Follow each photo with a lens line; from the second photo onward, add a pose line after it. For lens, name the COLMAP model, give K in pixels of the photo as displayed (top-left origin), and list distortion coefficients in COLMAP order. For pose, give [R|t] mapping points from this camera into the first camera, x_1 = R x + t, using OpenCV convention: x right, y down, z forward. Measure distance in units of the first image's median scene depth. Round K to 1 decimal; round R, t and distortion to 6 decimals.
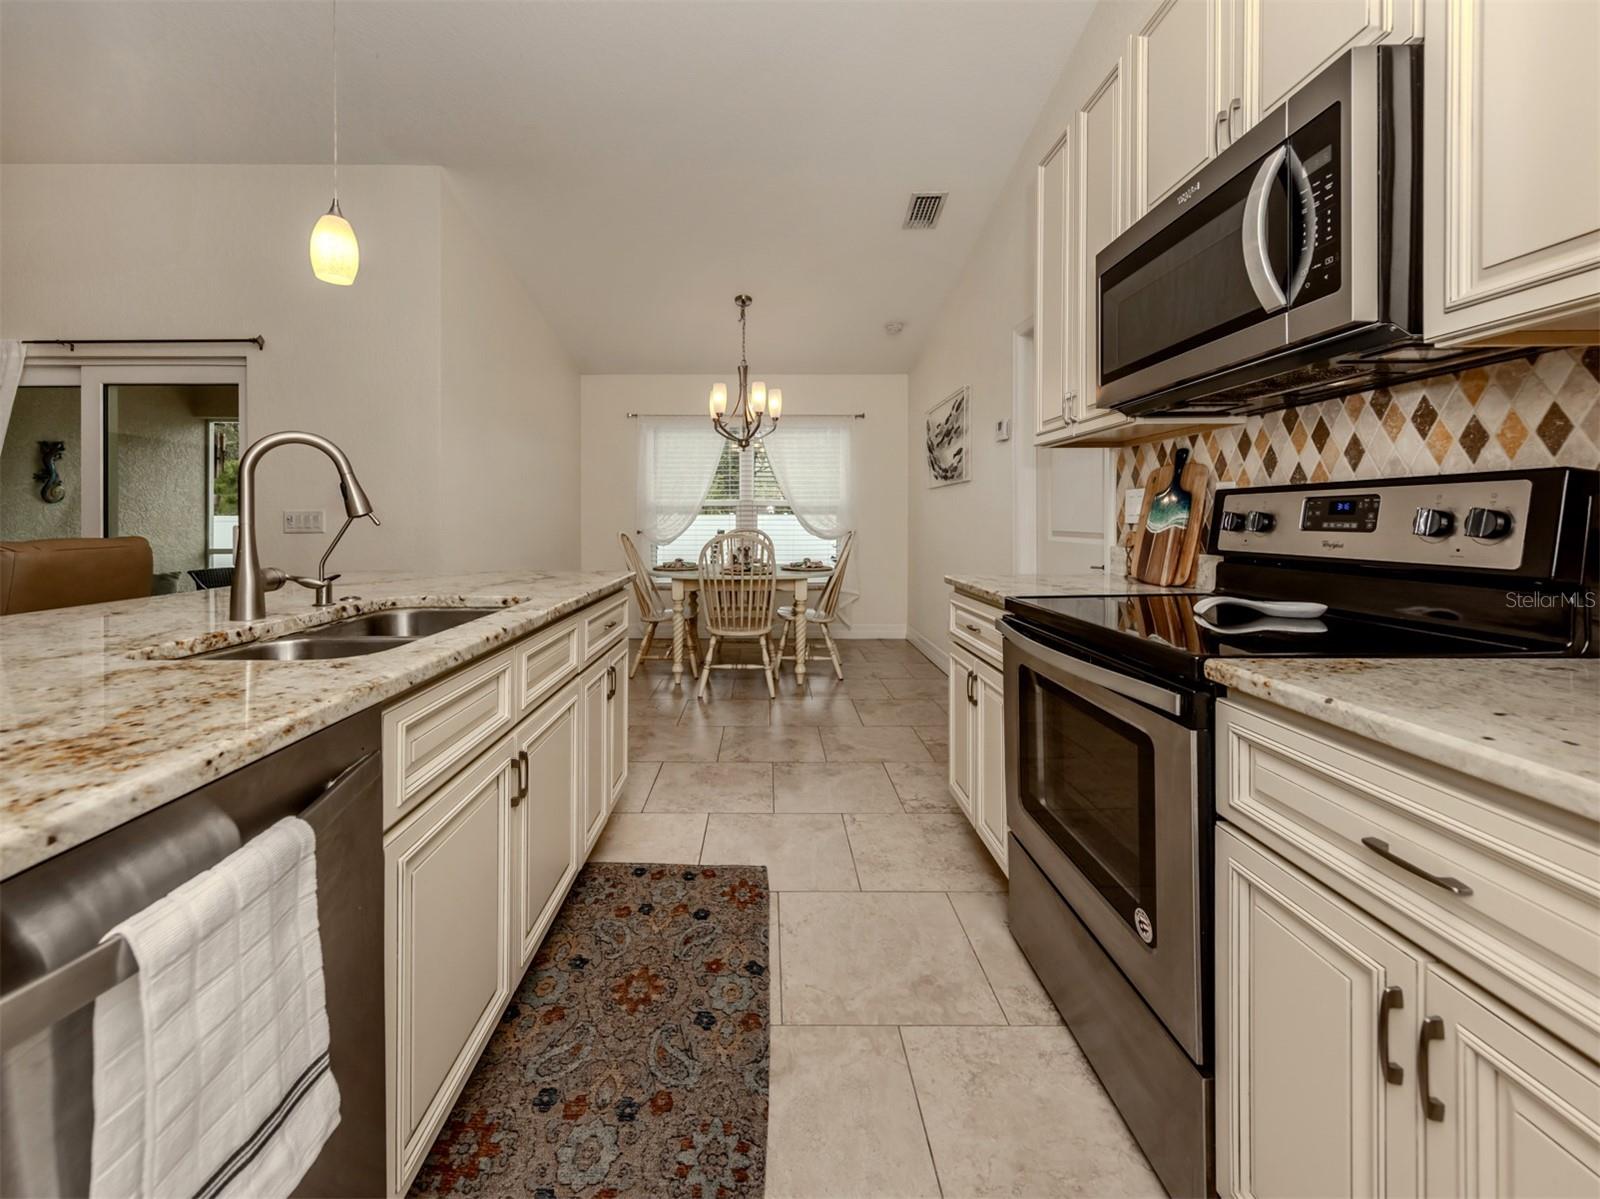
lens RADIAL K [[634.6, 0, 766.7], [0, 634.6, 513.5], [0, 0, 1]] dist [-0.001560, -0.000227]
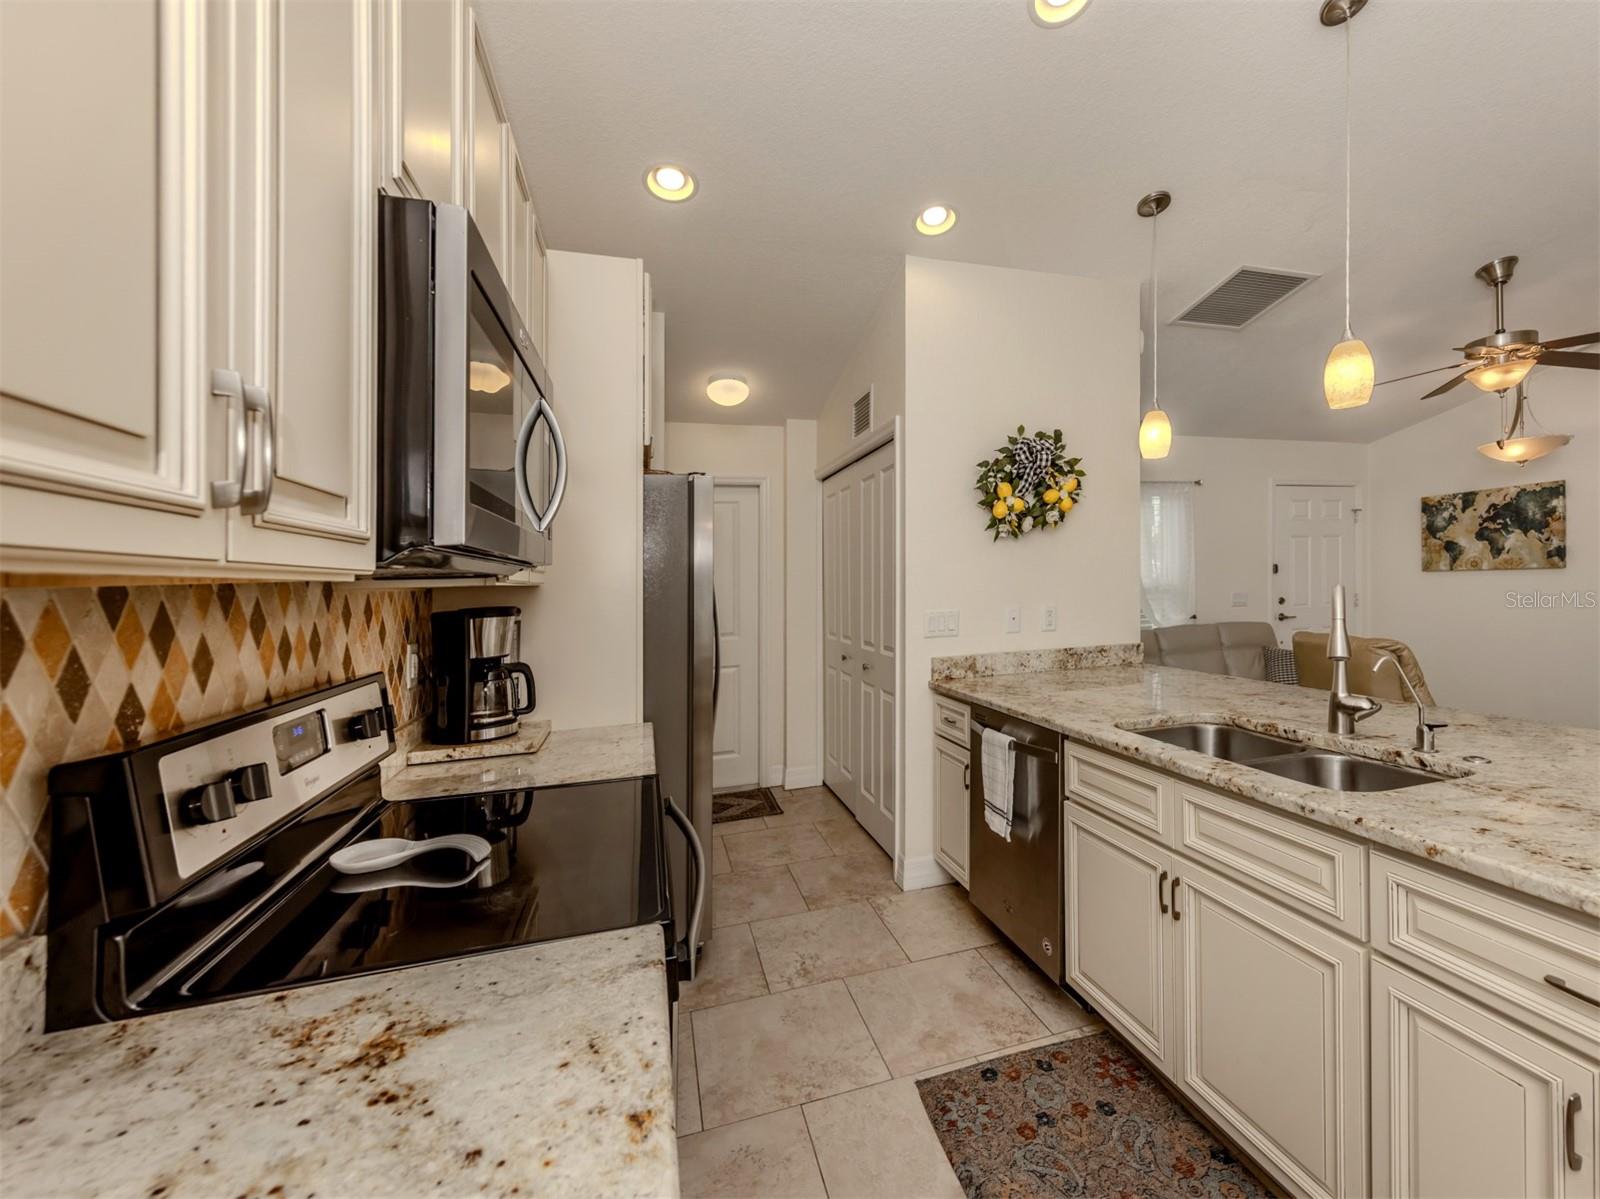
lens RADIAL K [[686.6, 0, 880.8], [0, 686.6, 570.1], [0, 0, 1]] dist [0.011525, 0.000047]
pose [[-0.945420, 0.026795, -0.324750, 0.413319], [0.036382, 0.999062, -0.023484, -0.127419], [0.323816, -0.034017, -0.945508, 1.603144]]
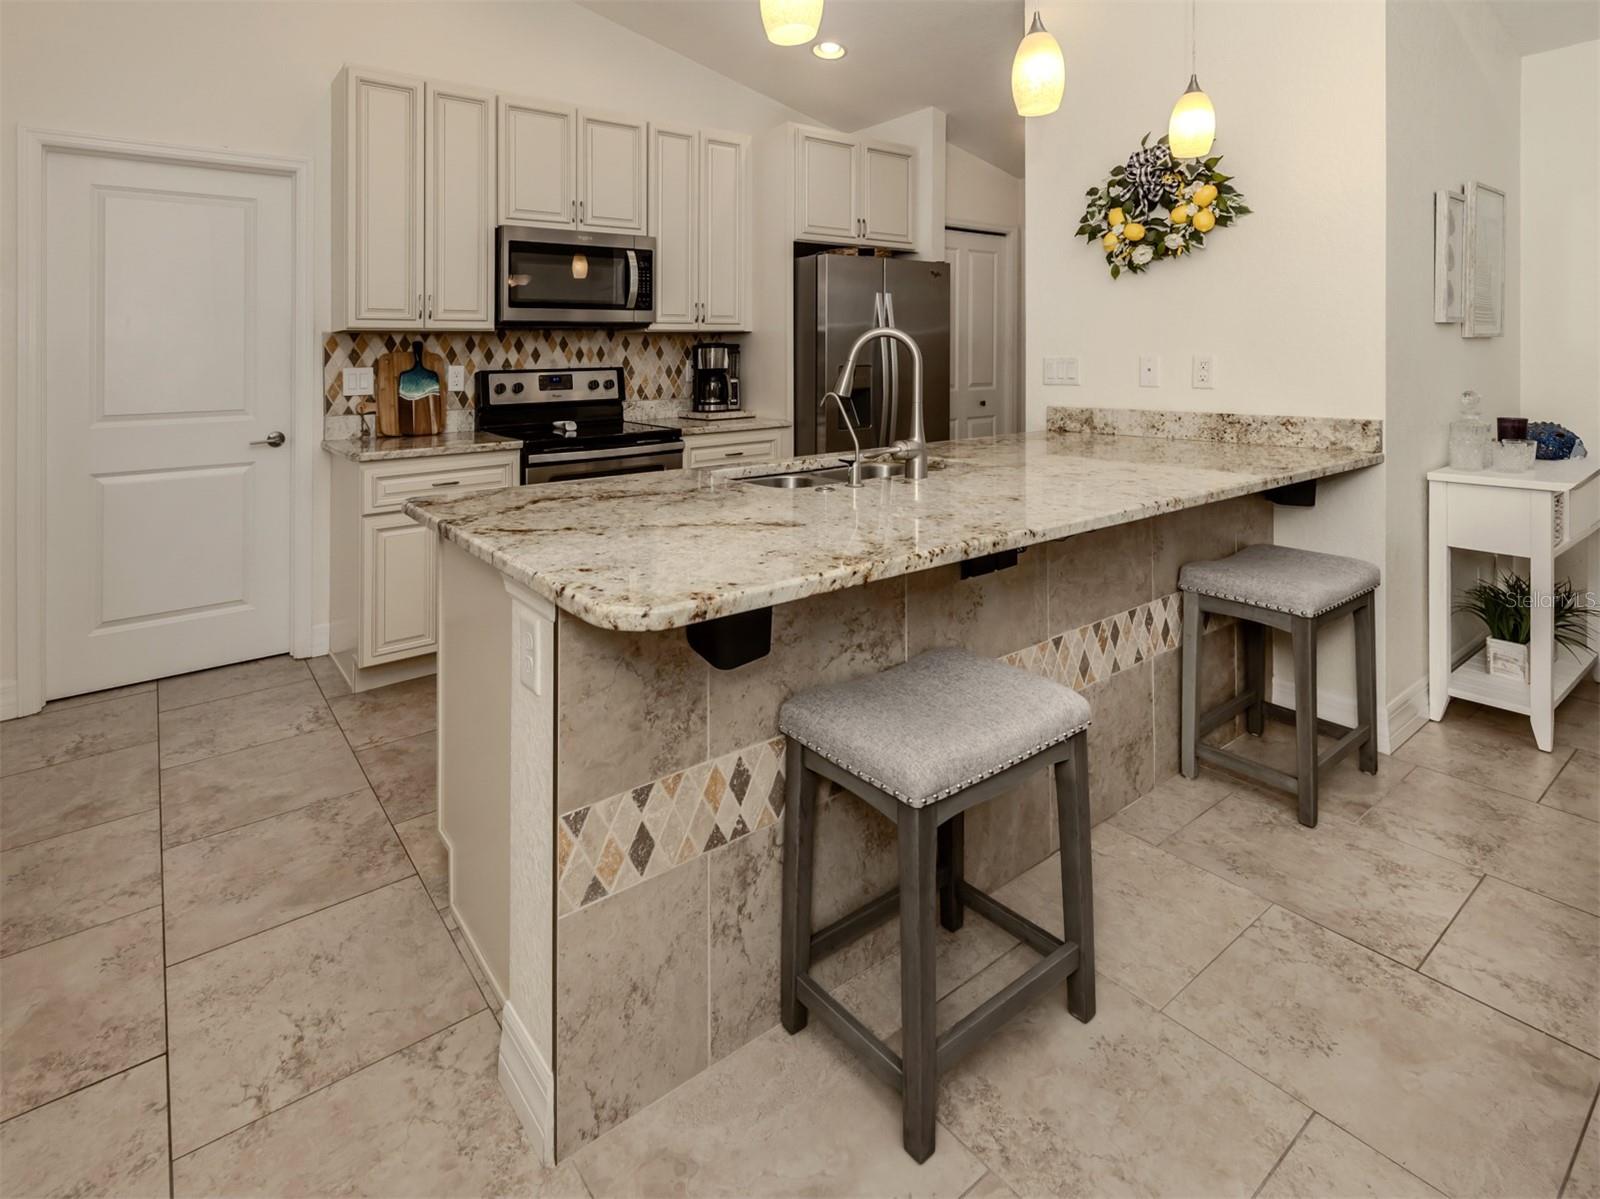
lens RADIAL K [[811.8, 0, 720.5], [0, 811.8, 356.0], [0, 0, 1]] dist [0.004718, 0.000314]
pose [[-0.576544, 0.013286, 0.816958, -1.510708], [0.012679, 0.999893, -0.007313, -0.054394], [-0.816968, 0.006142, -0.576650, 1.780267]]
